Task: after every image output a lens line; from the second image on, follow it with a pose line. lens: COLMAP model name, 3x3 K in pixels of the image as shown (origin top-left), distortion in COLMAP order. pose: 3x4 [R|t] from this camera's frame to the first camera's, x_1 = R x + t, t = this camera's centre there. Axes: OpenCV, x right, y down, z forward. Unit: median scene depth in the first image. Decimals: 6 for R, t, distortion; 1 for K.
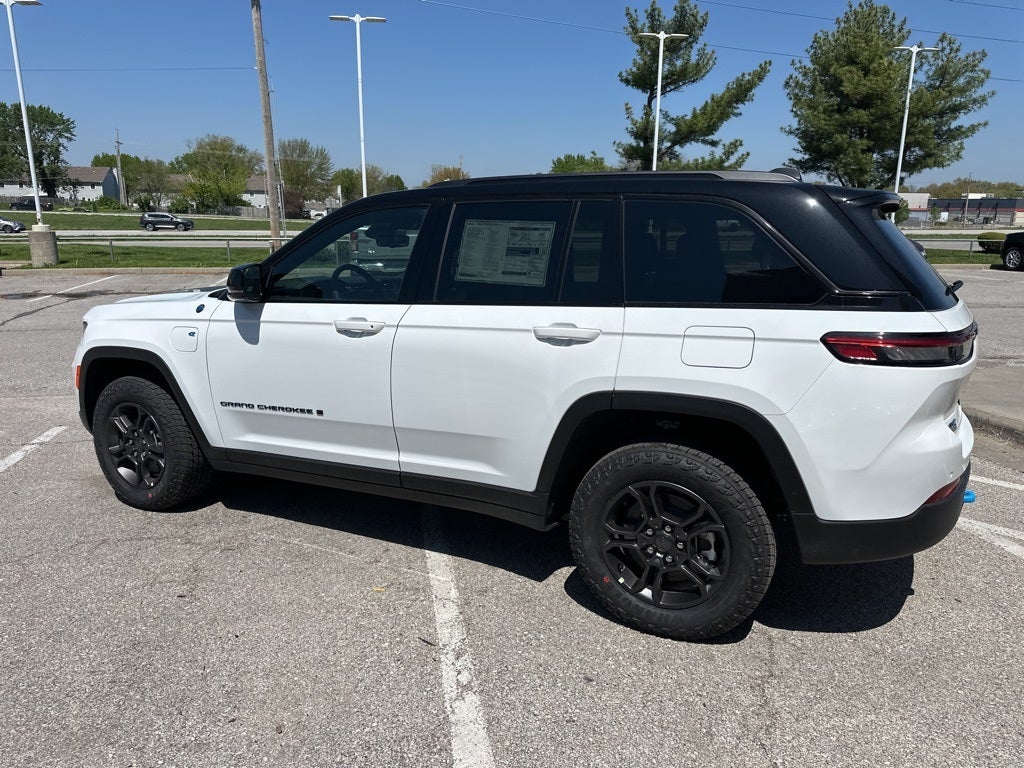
lens RADIAL K [[723.1, 0, 513.9], [0, 723.1, 370.6], [0, 0, 1]] dist [0.074481, -0.084207]
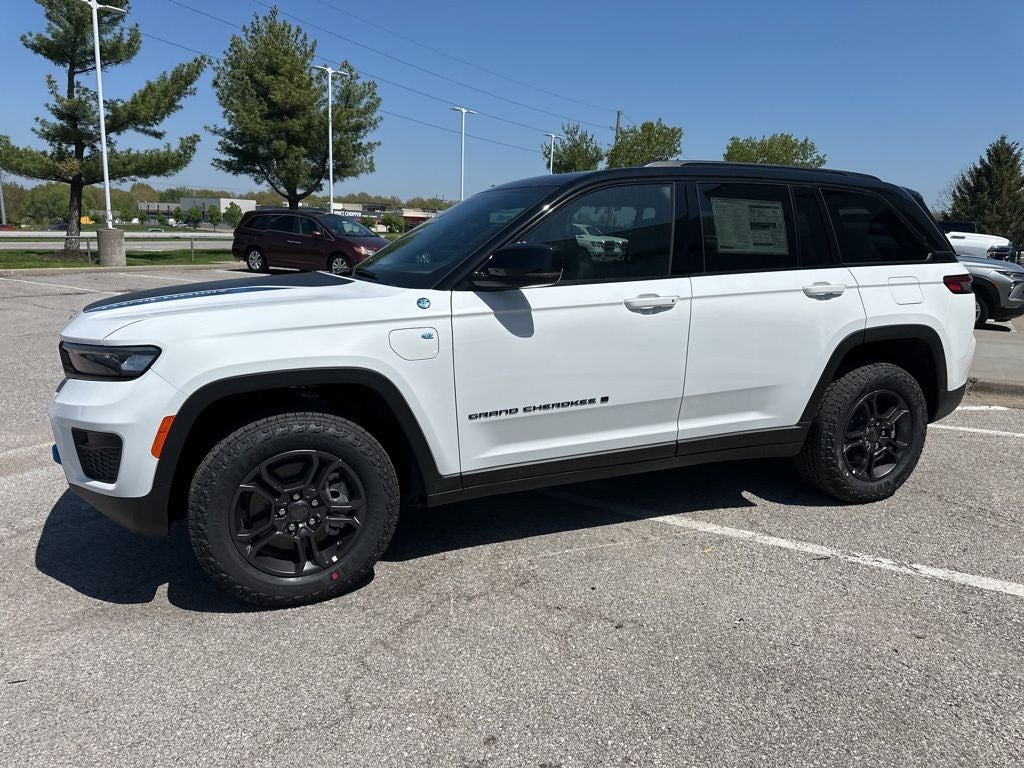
lens RADIAL K [[719.2, 0, 509.1], [0, 719.2, 379.5], [0, 0, 1]] dist [0.051202, -0.060622]
pose [[0.663468, -0.142459, 0.734517, -0.869453], [0.136027, 0.988312, 0.068813, -0.041086], [-0.735736, 0.054259, 0.675092, 0.390293]]
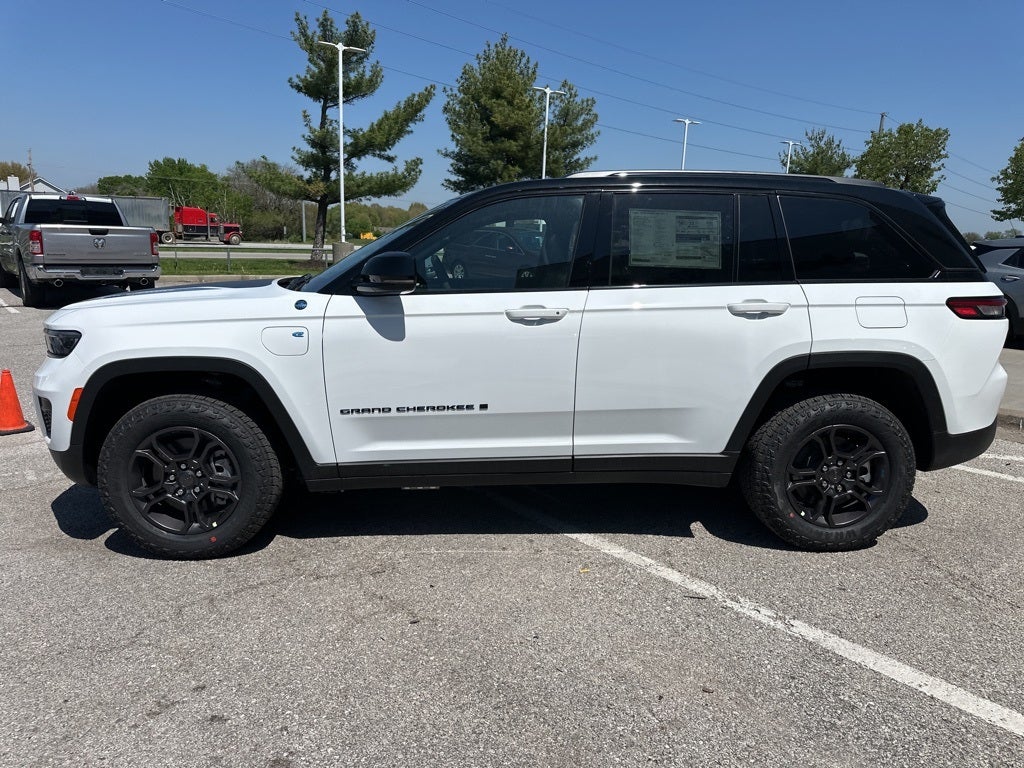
lens RADIAL K [[718.6, 0, 508.6], [0, 718.6, 385.5], [0, 0, 1]] dist [0.065887, -0.085723]
pose [[0.872537, -0.080743, 0.481829, -0.585472], [0.080067, 0.996547, 0.022004, 0.009717], [-0.481942, 0.019379, 0.875989, 0.129866]]
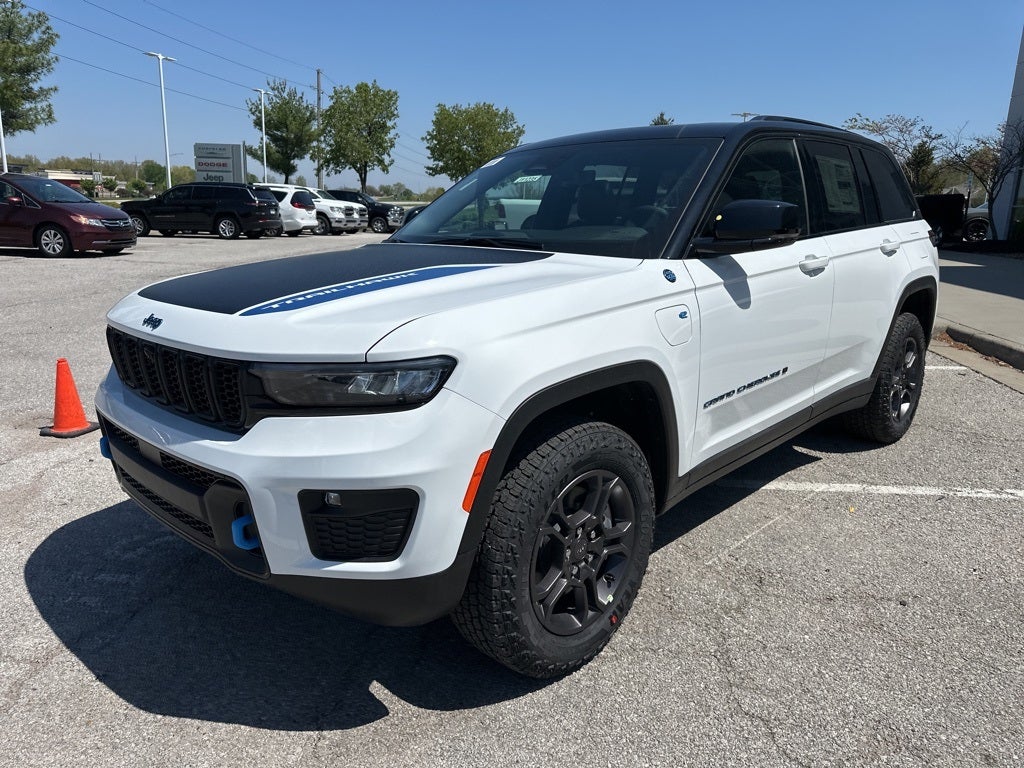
lens RADIAL K [[719.4, 0, 510.6], [0, 719.4, 381.2], [0, 0, 1]] dist [0.053305, -0.070075]
pose [[0.306599, -0.228113, 0.924100, -0.999454], [0.180991, 0.967117, 0.178683, -0.123609], [-0.934473, 0.112470, 0.337804, 0.857013]]
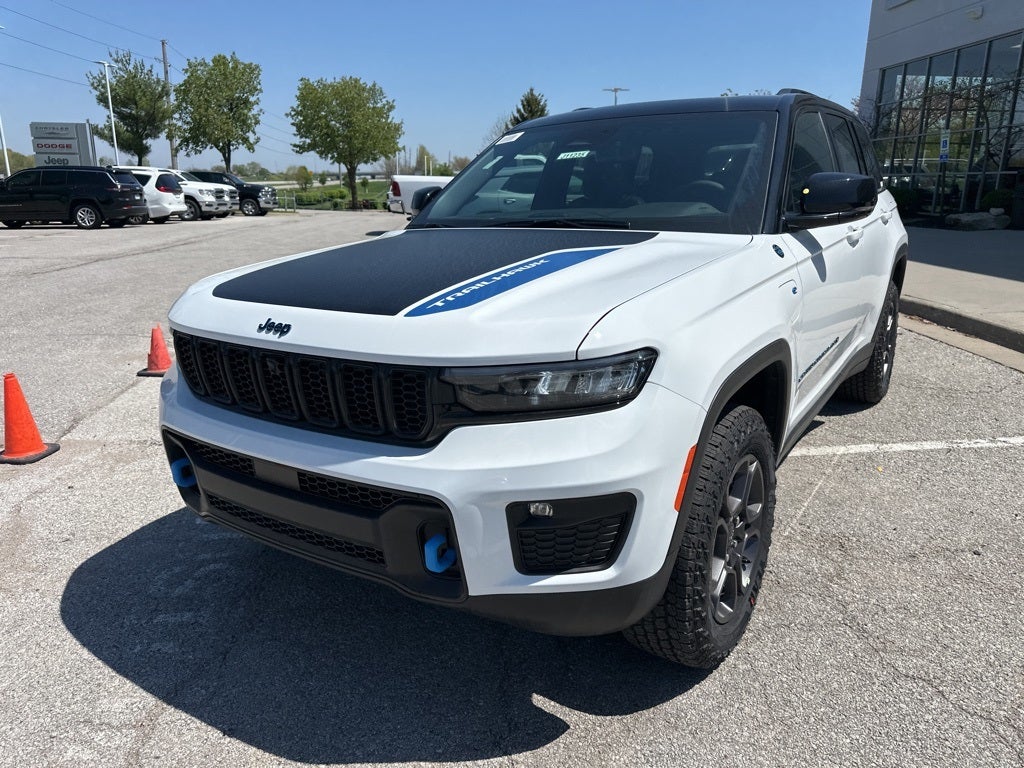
lens RADIAL K [[728.5, 0, 510.3], [0, 728.5, 387.0], [0, 0, 1]] dist [0.001463, 0.000392]
pose [[0.133917, -0.275660, 0.951881, -1.014094], [0.208392, 0.946889, 0.244896, -0.163763], [-0.968834, 0.165568, 0.184250, 1.042916]]
